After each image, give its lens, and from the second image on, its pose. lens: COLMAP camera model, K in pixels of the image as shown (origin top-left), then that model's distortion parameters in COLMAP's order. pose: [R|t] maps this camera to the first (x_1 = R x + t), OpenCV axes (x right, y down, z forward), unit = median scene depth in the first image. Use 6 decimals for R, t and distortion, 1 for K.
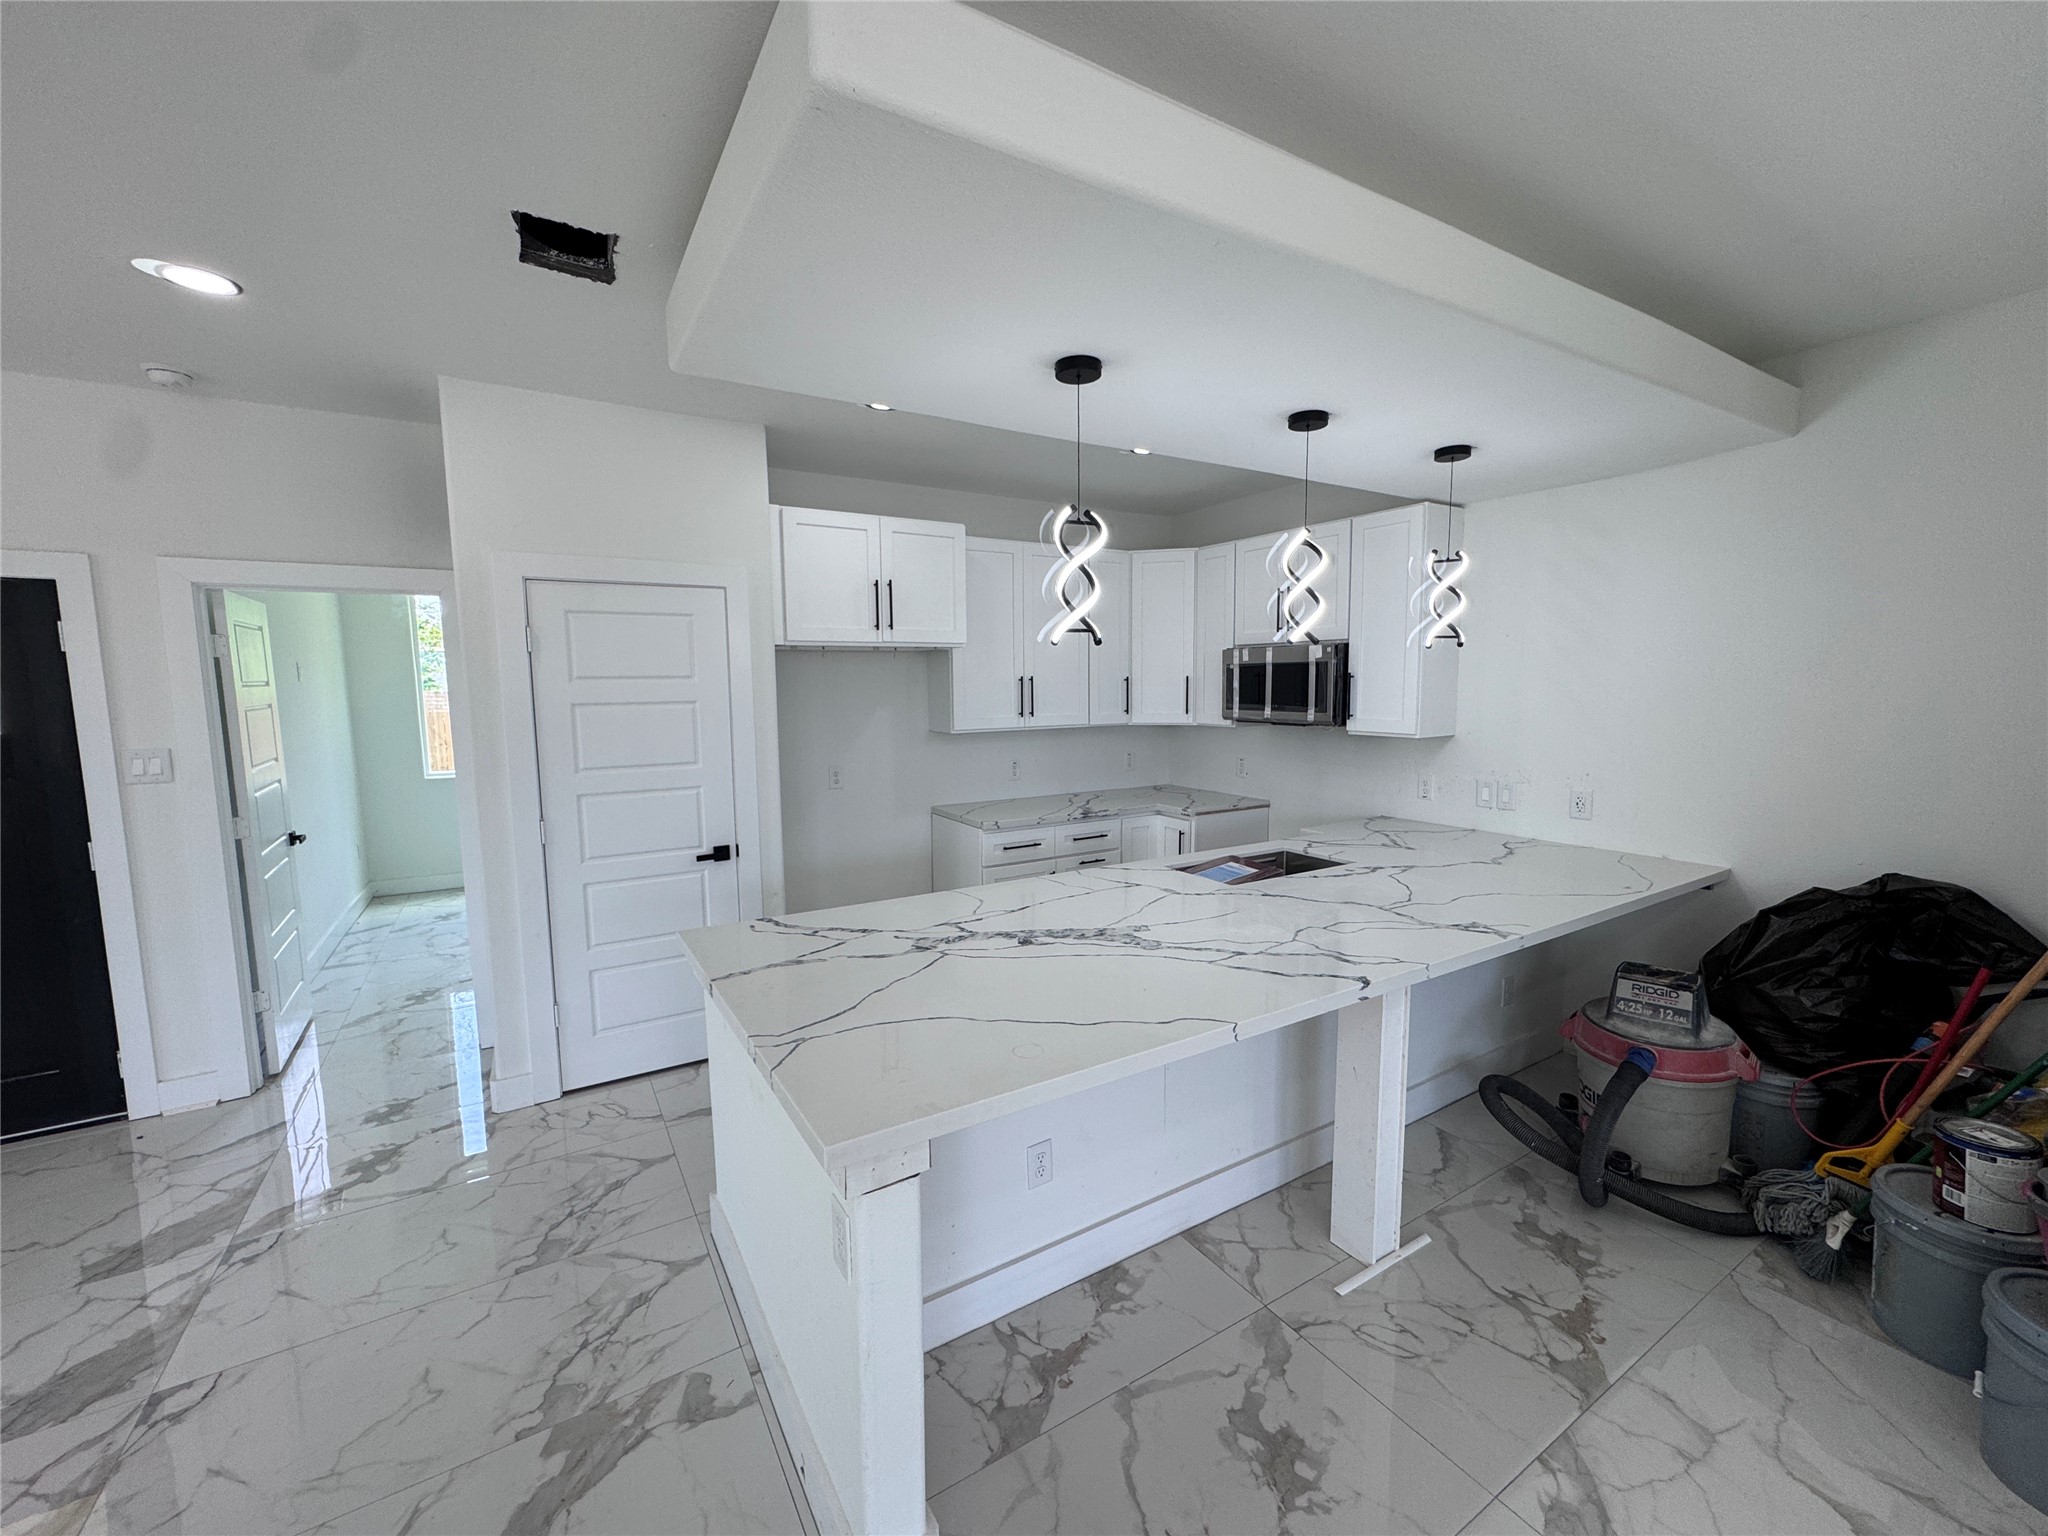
lens RADIAL K [[822.0, 0, 1023.3], [0, 822.0, 767.0], [0, 0, 1]] dist [0.002943, -0.000033]
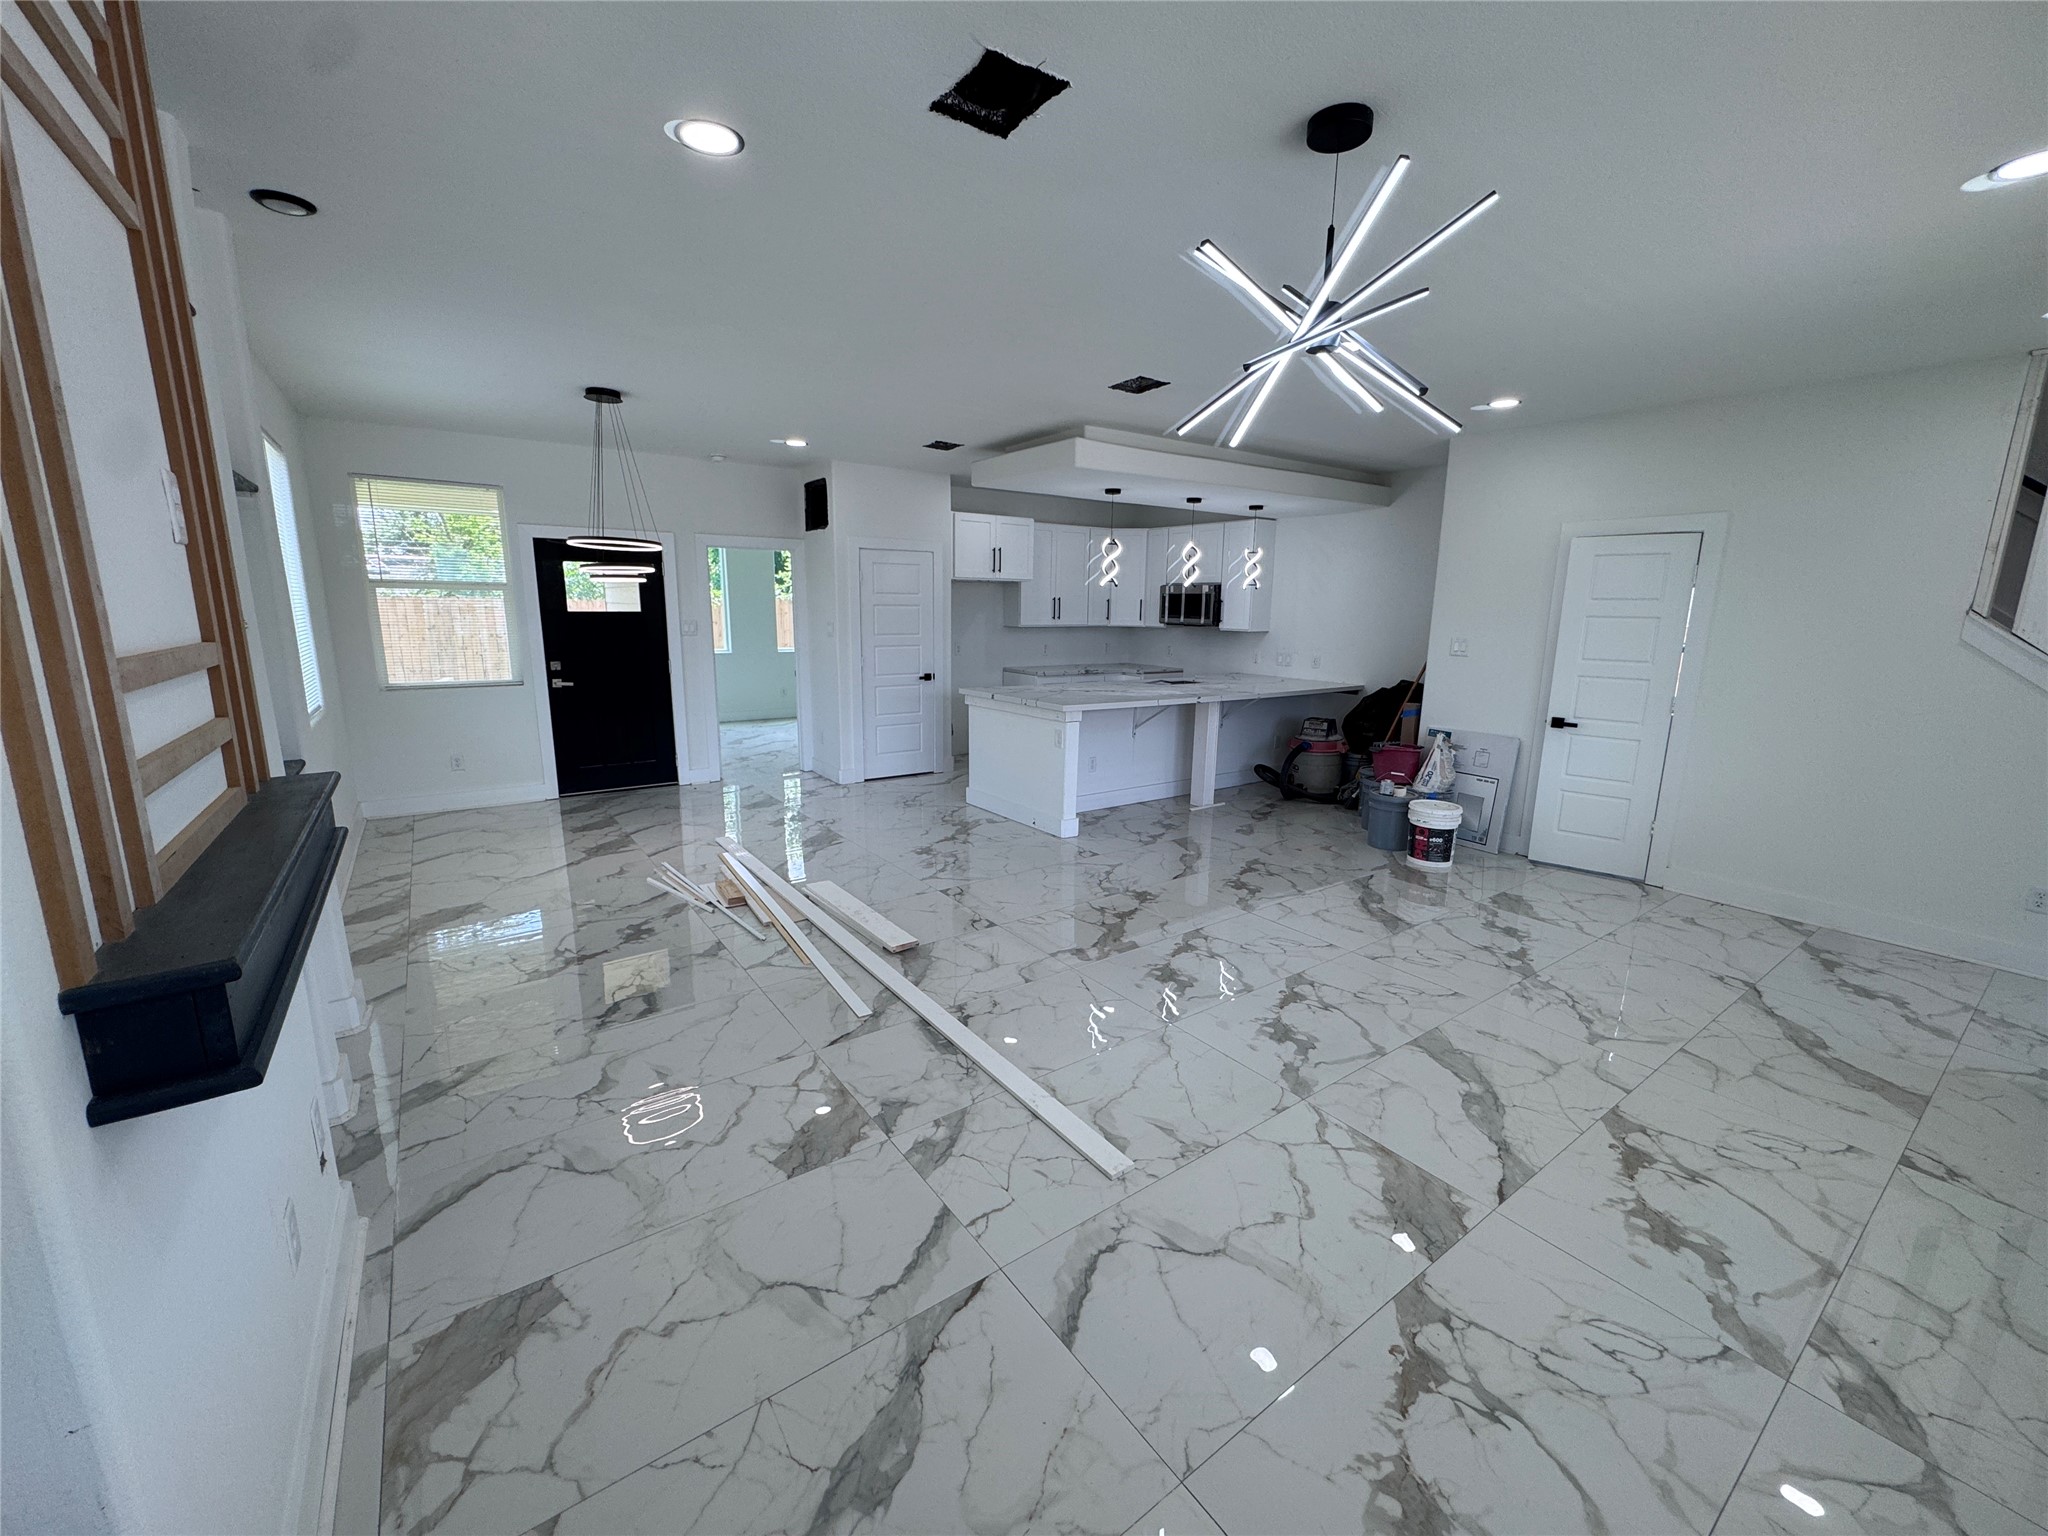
lens RADIAL K [[822.0, 0, 1017.6], [0, 822.0, 773.8], [0, 0, 1]] dist [0.002943, -0.000033]
pose [[0.997675, 0.010005, 0.067407, -0.240042], [-0.016488, 0.995213, 0.096329, 0.127715], [-0.066121, -0.097216, 0.993064, -1.035568]]
